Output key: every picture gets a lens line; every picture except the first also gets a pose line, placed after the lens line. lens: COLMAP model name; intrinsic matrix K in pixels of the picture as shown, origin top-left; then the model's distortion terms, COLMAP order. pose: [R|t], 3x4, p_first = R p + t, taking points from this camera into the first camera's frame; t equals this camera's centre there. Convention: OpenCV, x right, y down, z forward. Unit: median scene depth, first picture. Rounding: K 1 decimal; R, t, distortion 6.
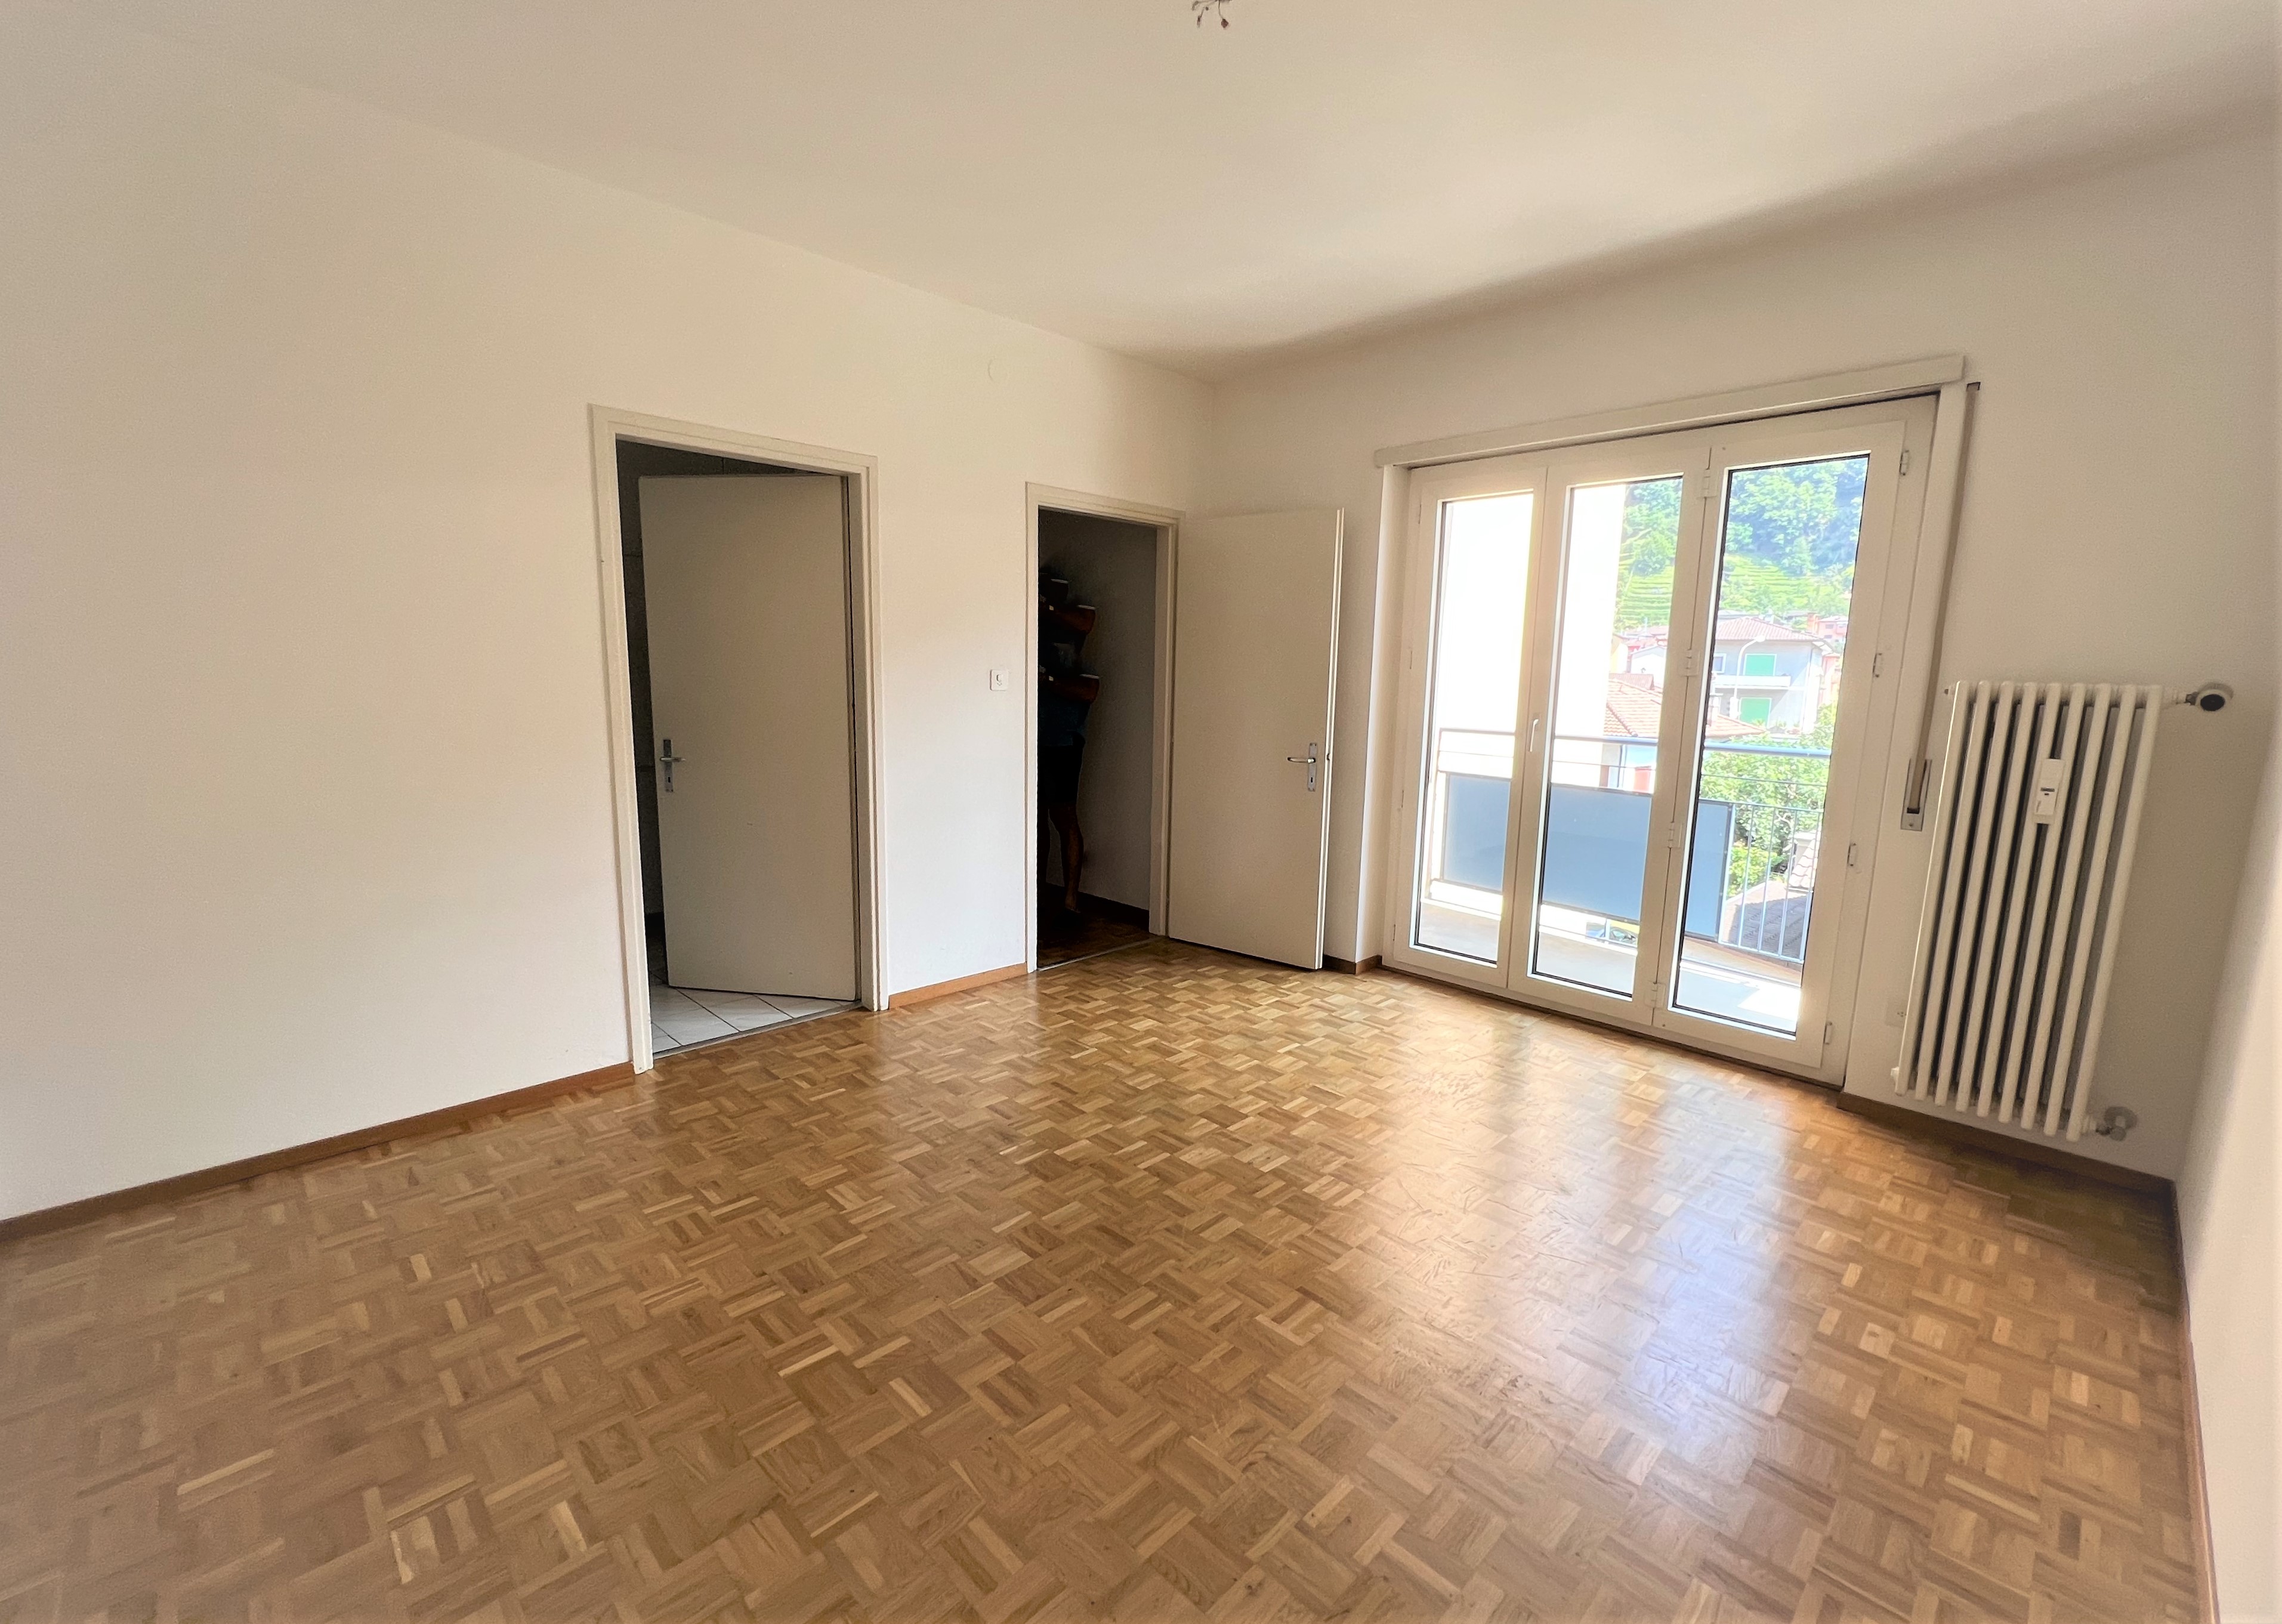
lens RADIAL K [[961.9, 0, 1144.4], [0, 961.9, 811.3], [0, 0, 1]] dist [-0.004001, -0.000252]
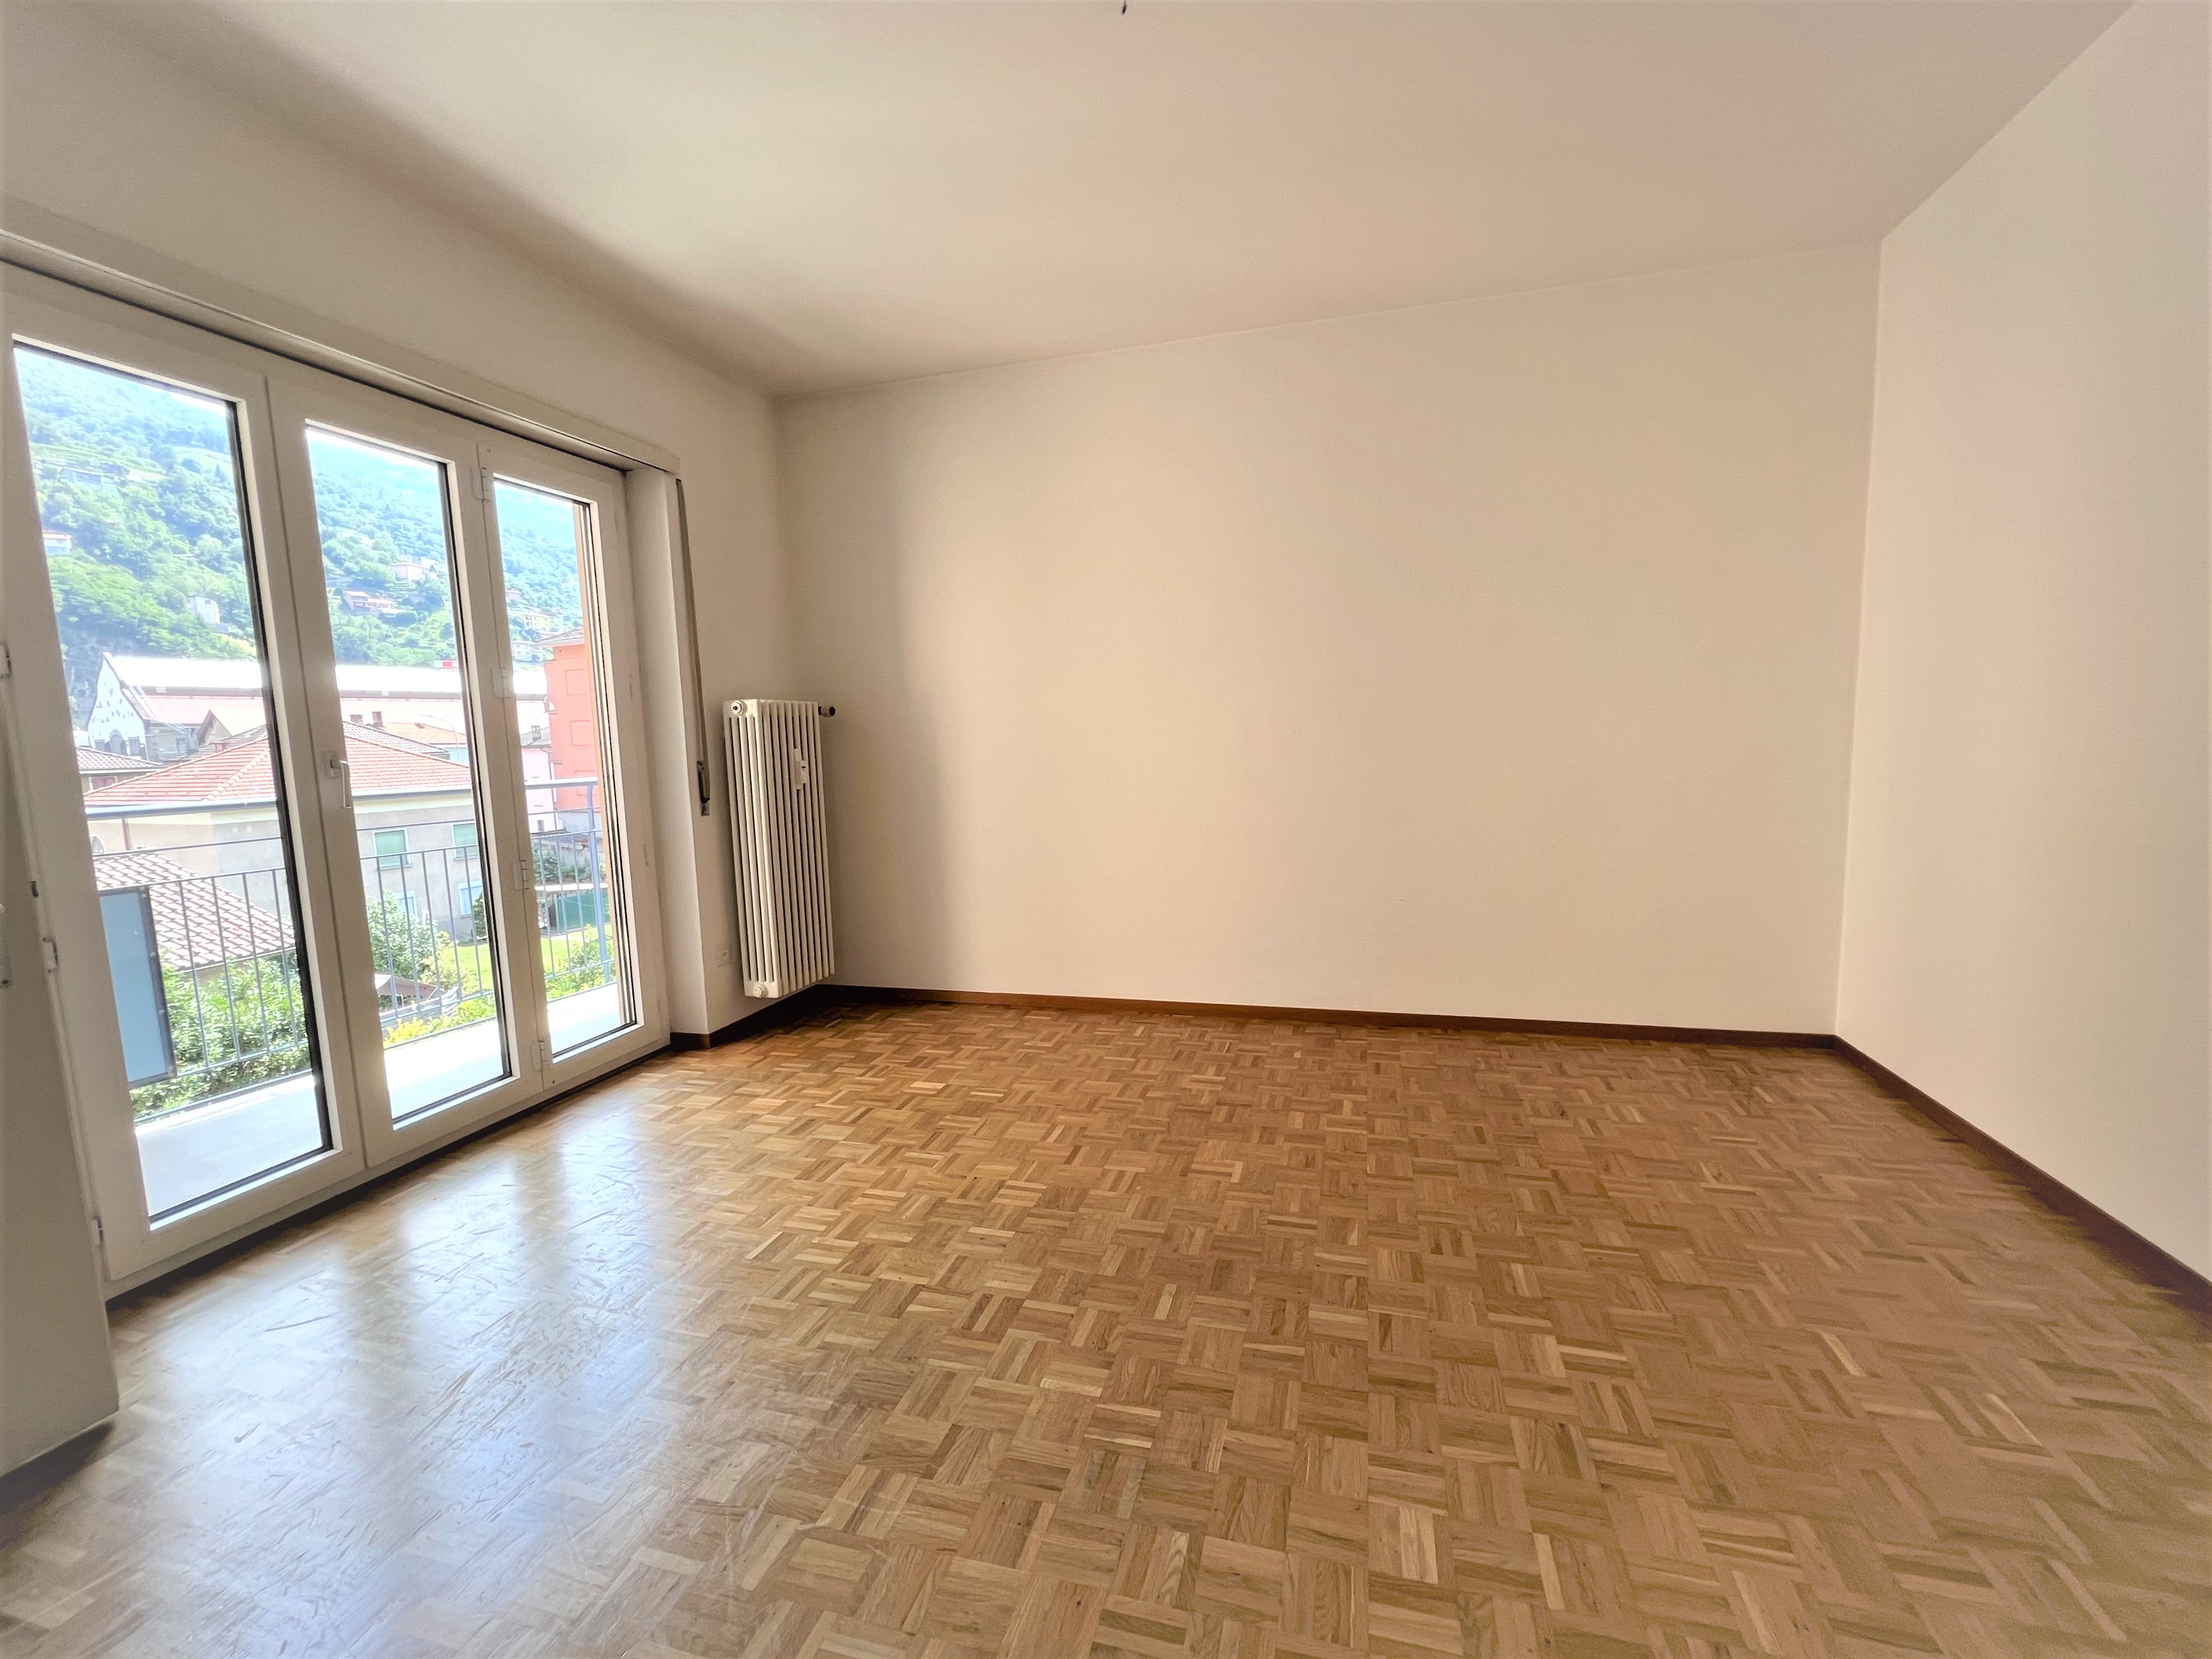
lens RADIAL K [[897.1, 0, 1111.5], [0, 897.1, 836.2], [0, 0, 1]] dist [0.000133, -0.000116]
pose [[-0.490633, -0.107779, 0.864675, -0.677594], [0.148464, 0.967472, 0.204834, -0.156179], [-0.858626, 0.228871, -0.458672, 1.383063]]
